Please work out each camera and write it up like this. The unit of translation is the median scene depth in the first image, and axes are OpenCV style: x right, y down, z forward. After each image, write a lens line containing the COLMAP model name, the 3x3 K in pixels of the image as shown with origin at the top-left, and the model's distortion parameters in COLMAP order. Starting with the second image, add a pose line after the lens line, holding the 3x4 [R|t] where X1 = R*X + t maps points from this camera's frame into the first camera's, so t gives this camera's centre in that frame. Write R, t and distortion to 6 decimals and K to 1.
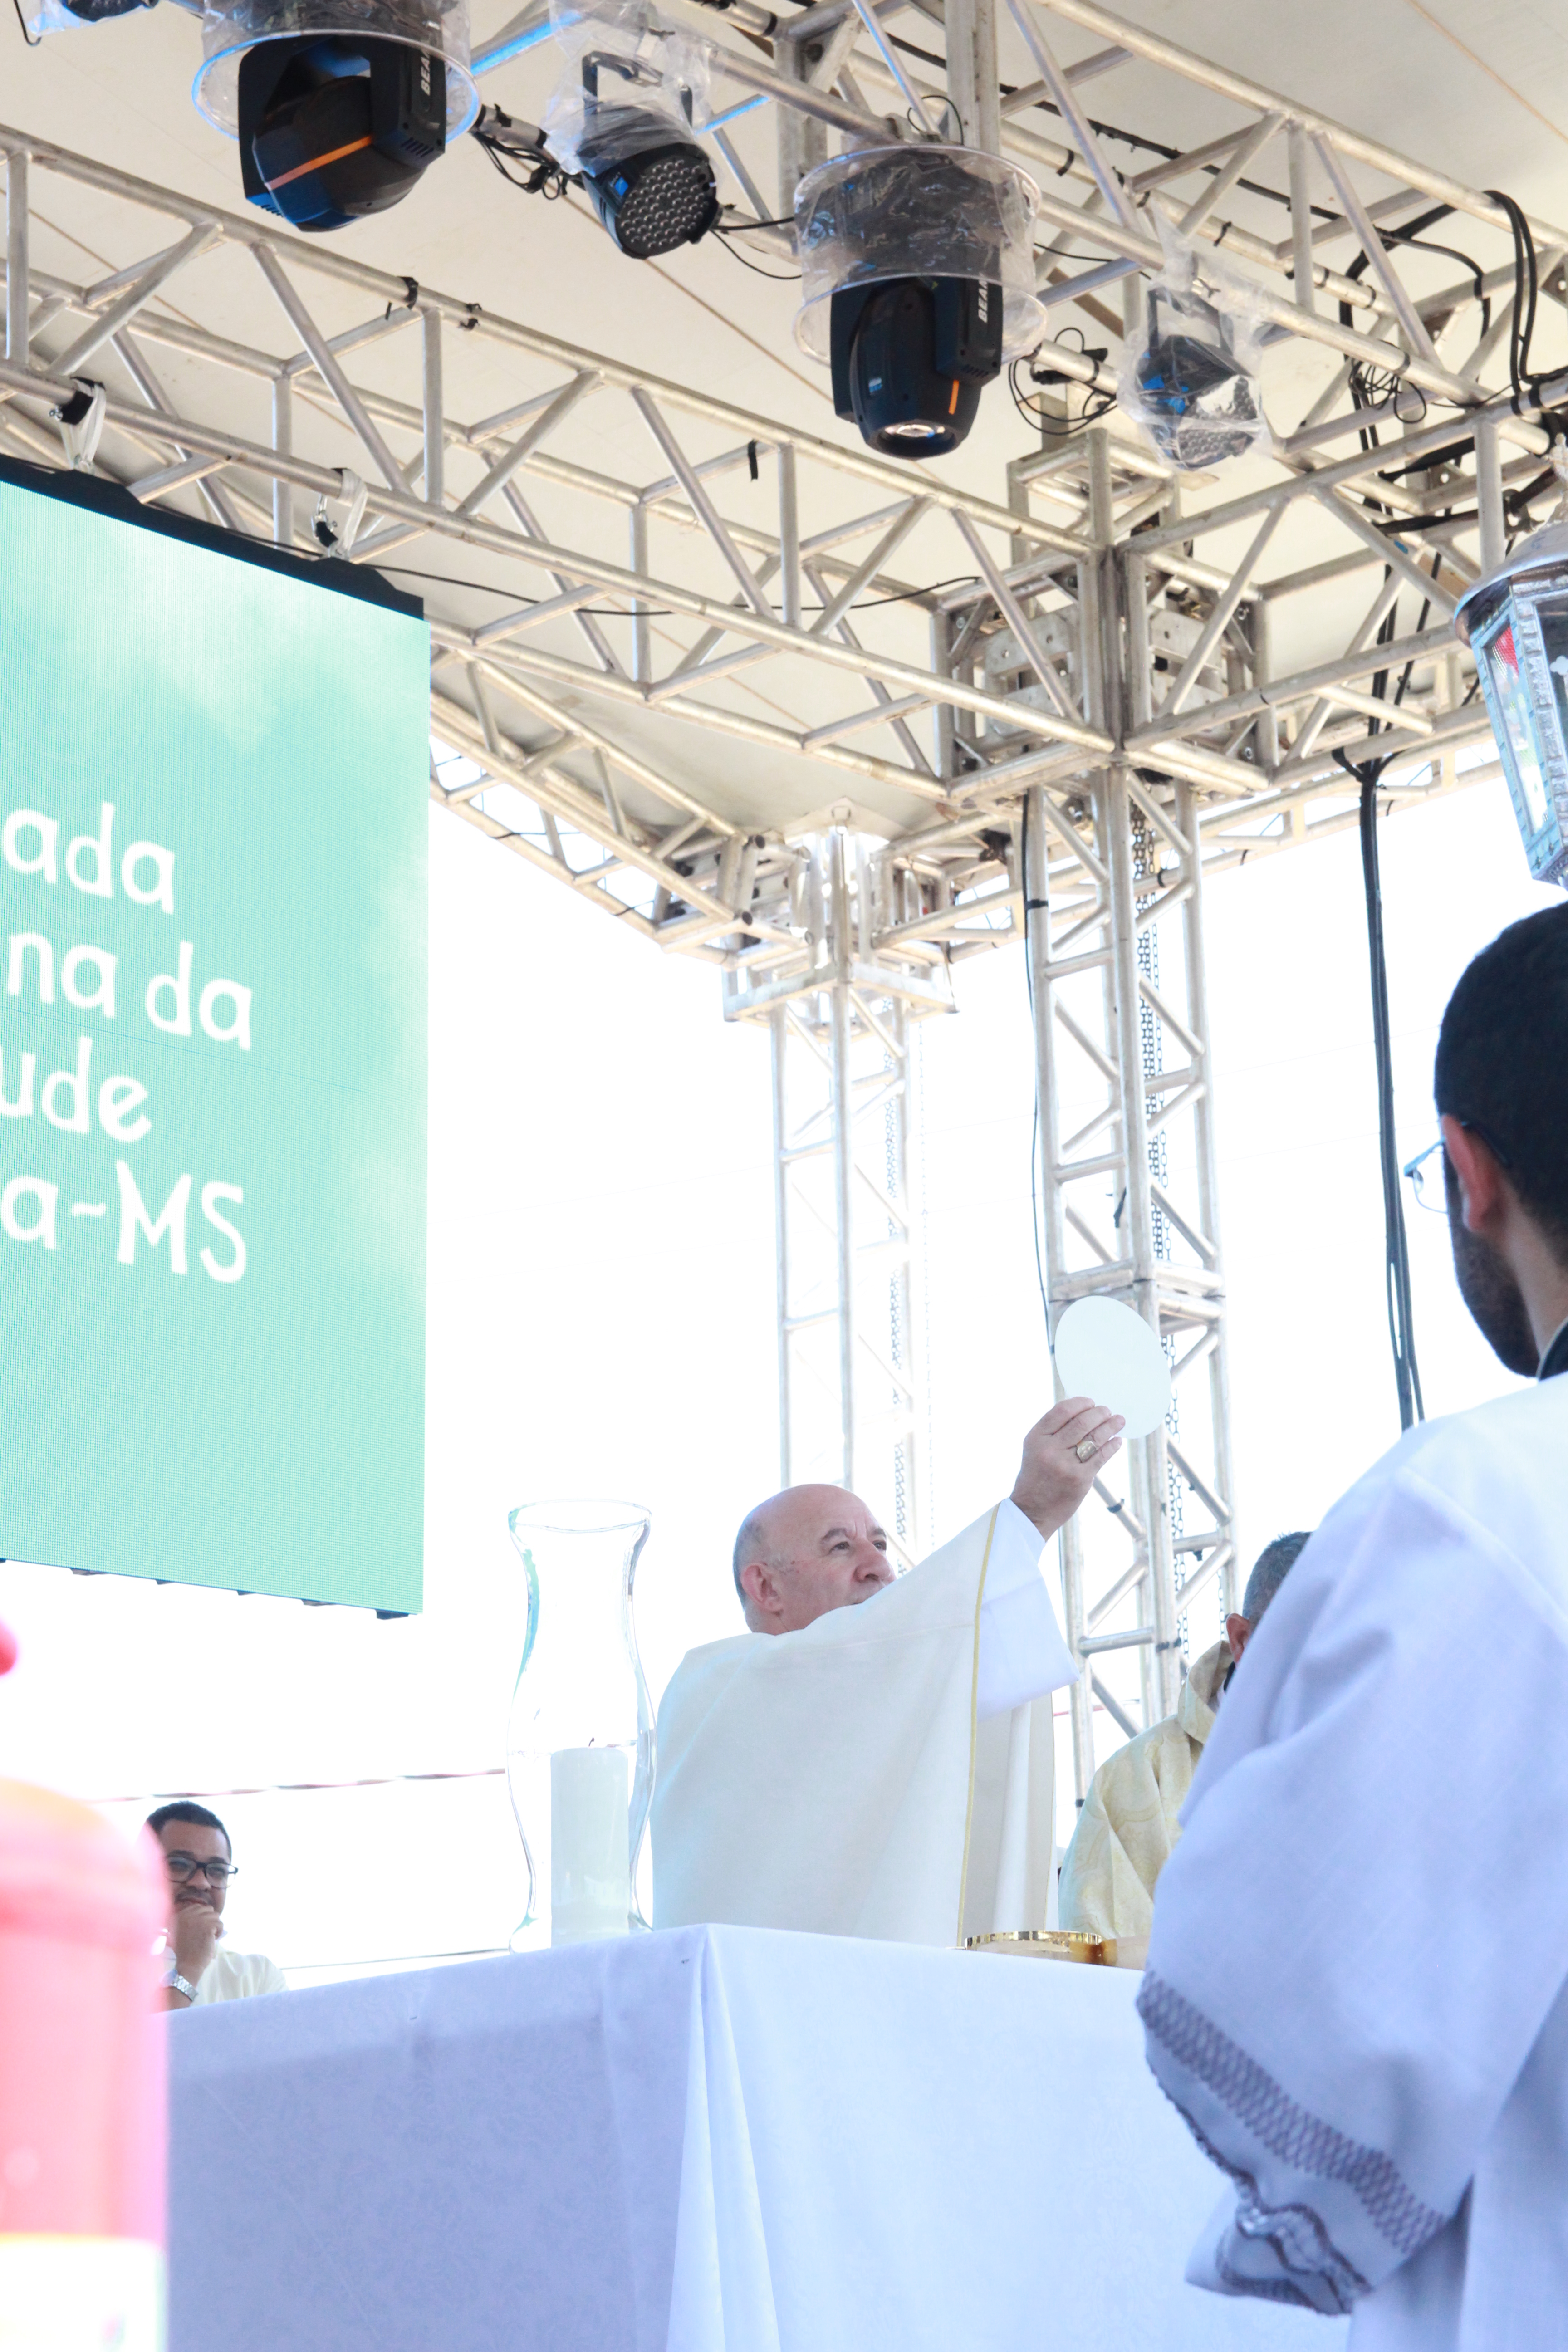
lens RADIAL K [[5208.8, 0, 835.5], [0, 5208.8, 1154.9], [0, 0, 1]] dist [0.182828, 0.000000]
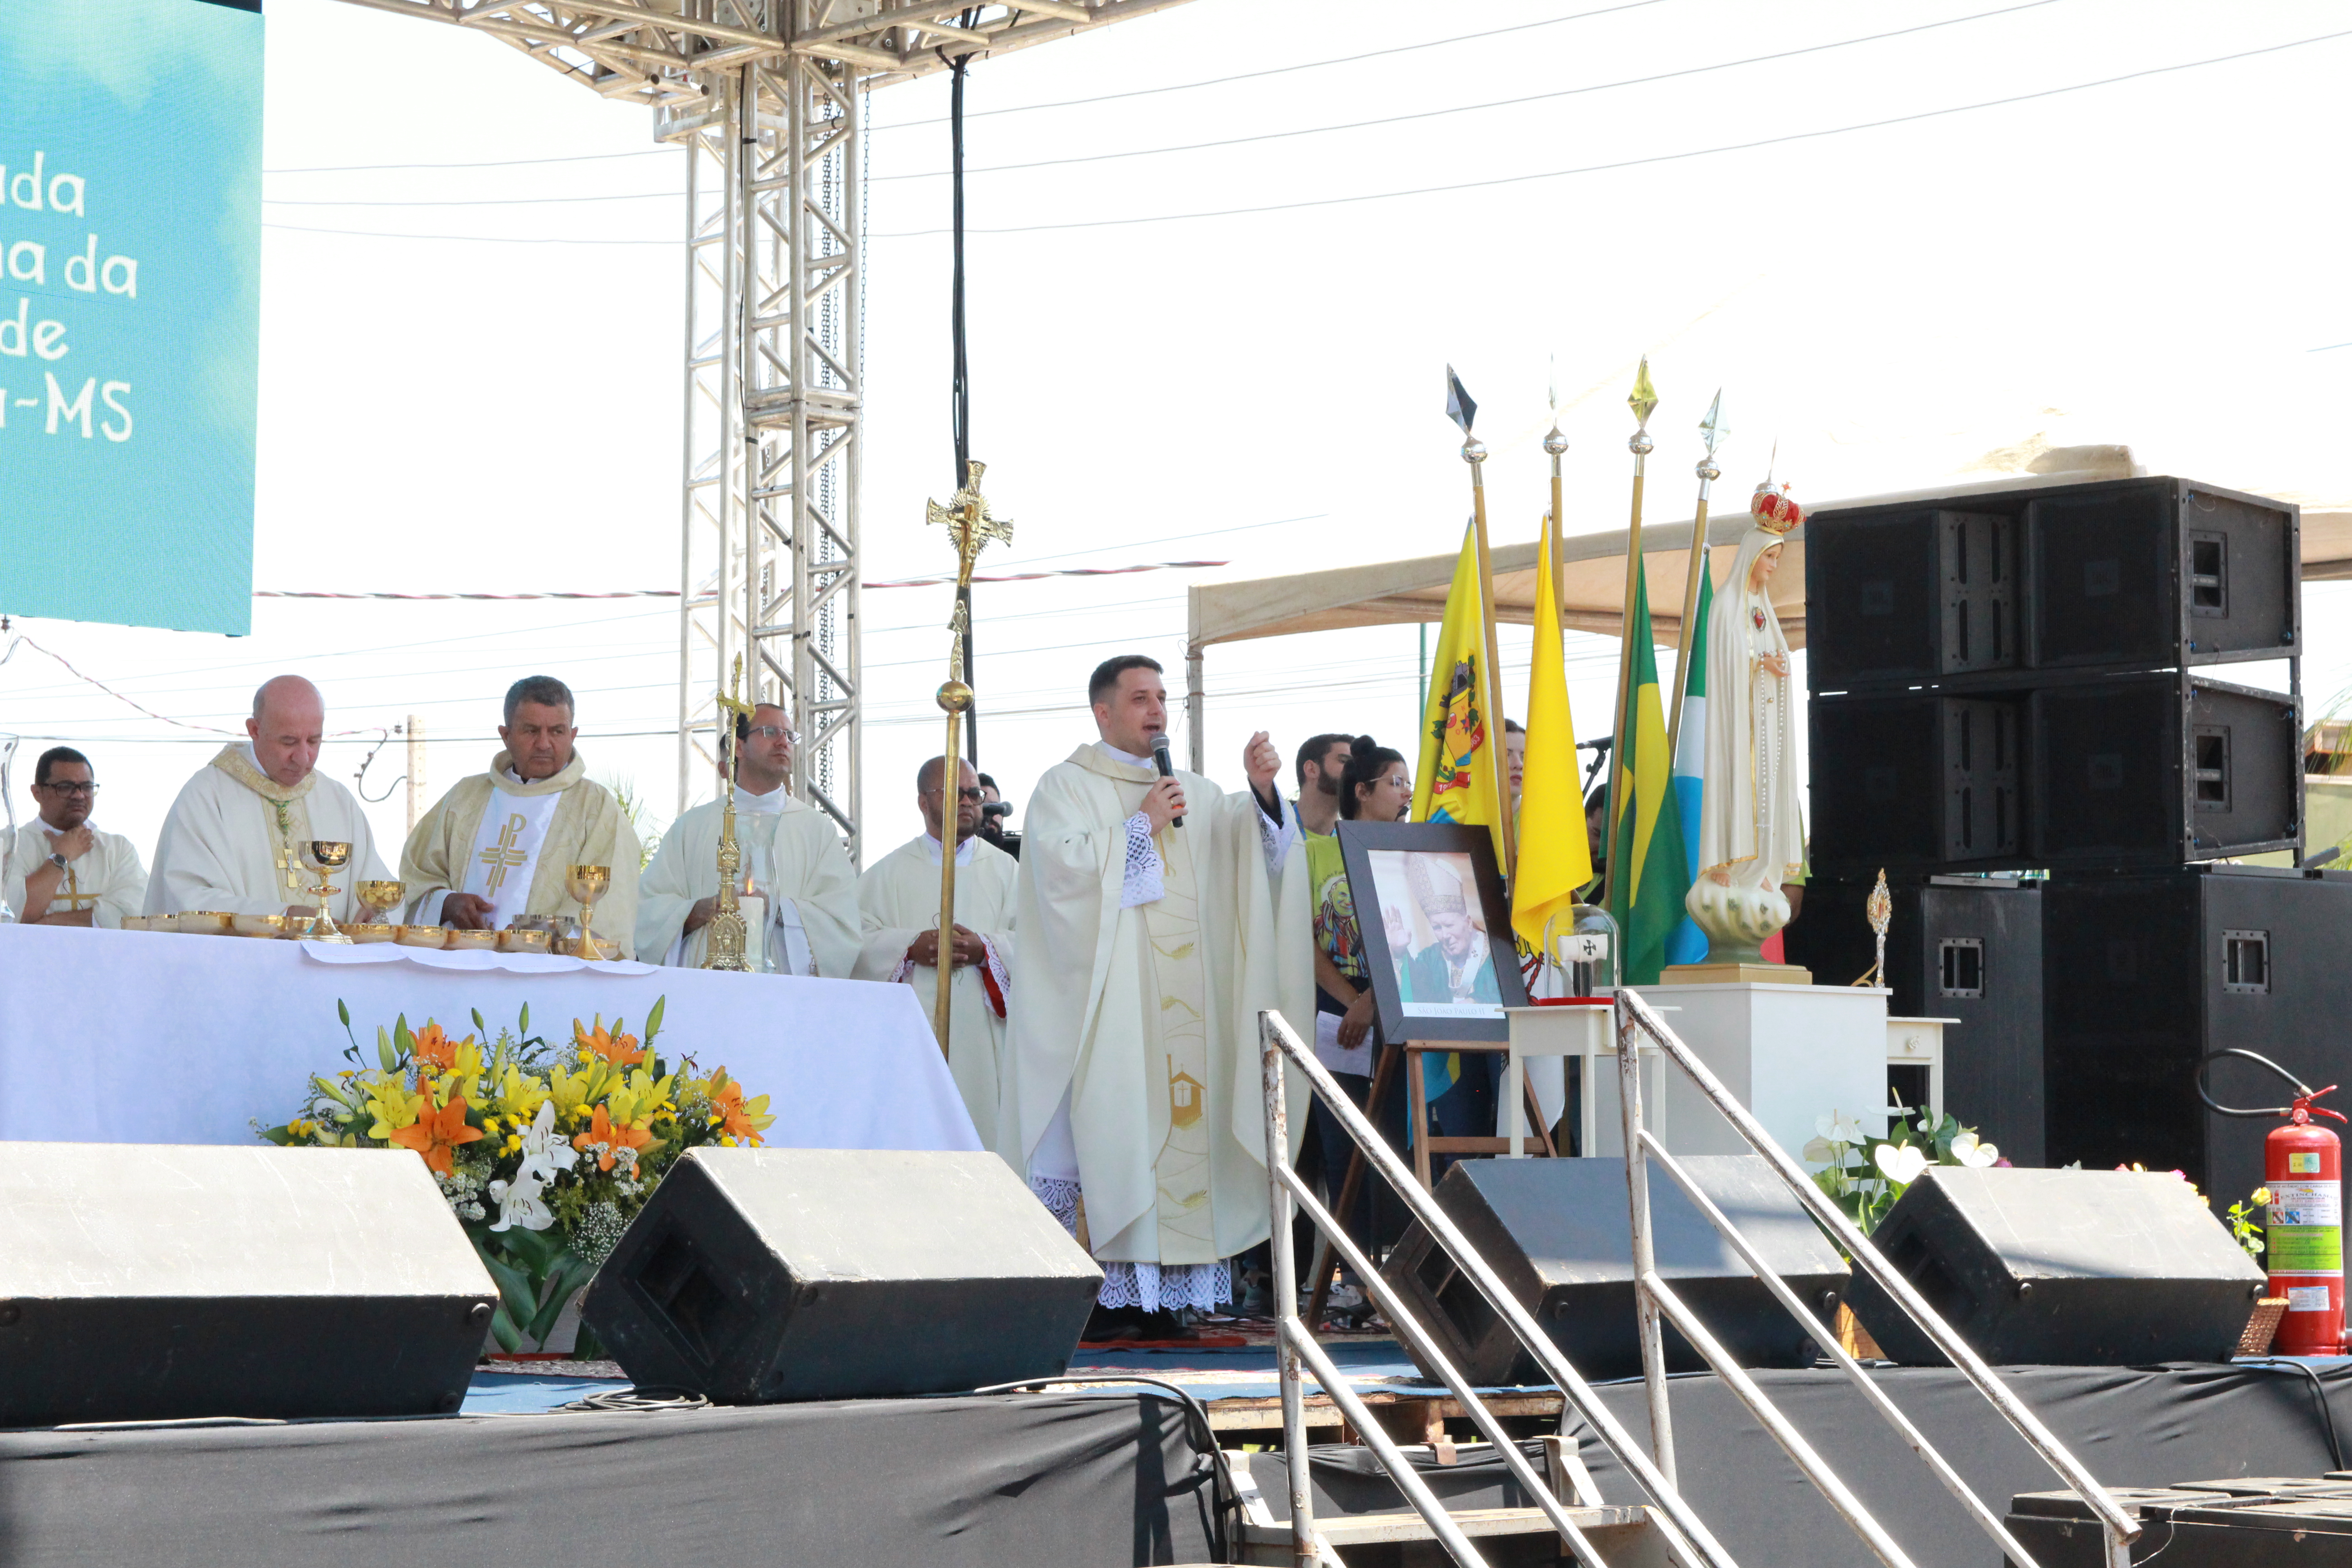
lens RADIAL K [[5208.8, 0, 1215.8], [0, 5208.8, 828.6], [0, 0, 1]] dist [0.182828, 0.000000]
pose [[0.998656, 0.028239, -0.043469, 0.273354], [-0.019636, 0.982173, 0.186952, -0.154080], [0.047973, -0.185847, 0.981407, -0.581776]]
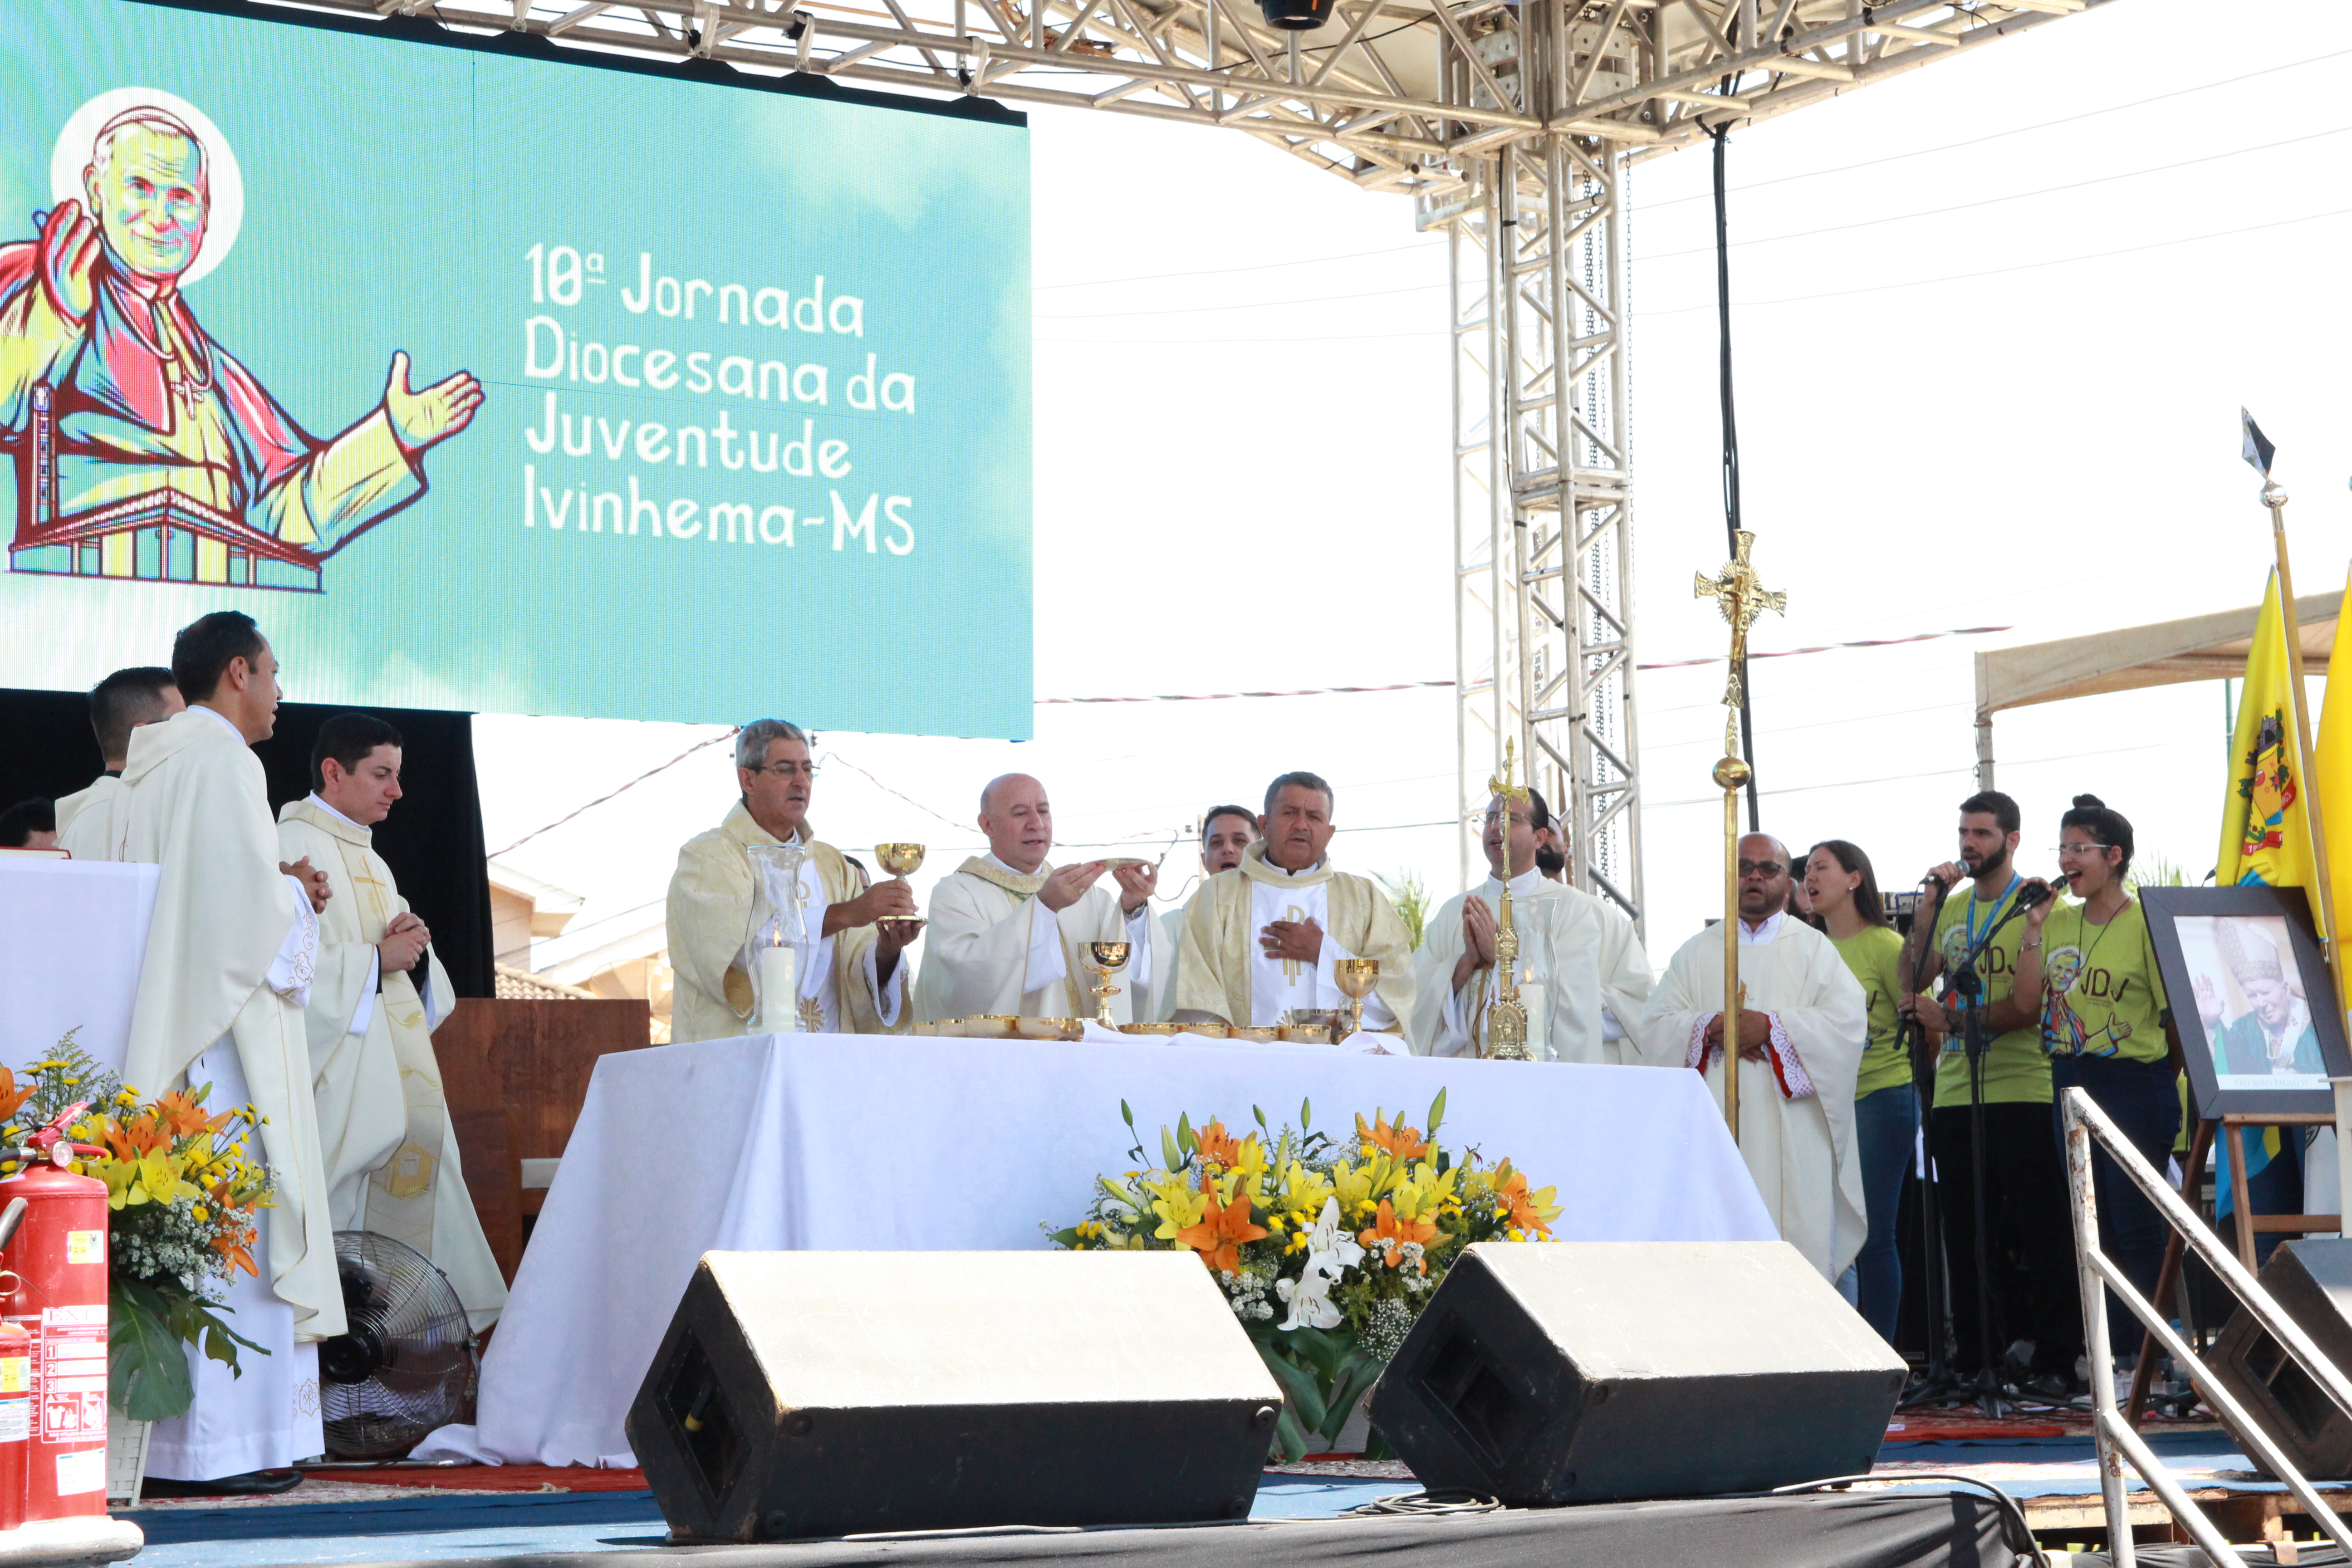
lens RADIAL K [[5208.8, 0, 1134.8], [0, 5208.8, 820.1], [0, 0, 1]] dist [0.182828, 0.000000]
pose [[0.977968, -0.008558, -0.208580, 0.273704], [0.044263, 0.984942, 0.167122, -0.150295], [0.204010, -0.172672, 0.963620, -0.562623]]
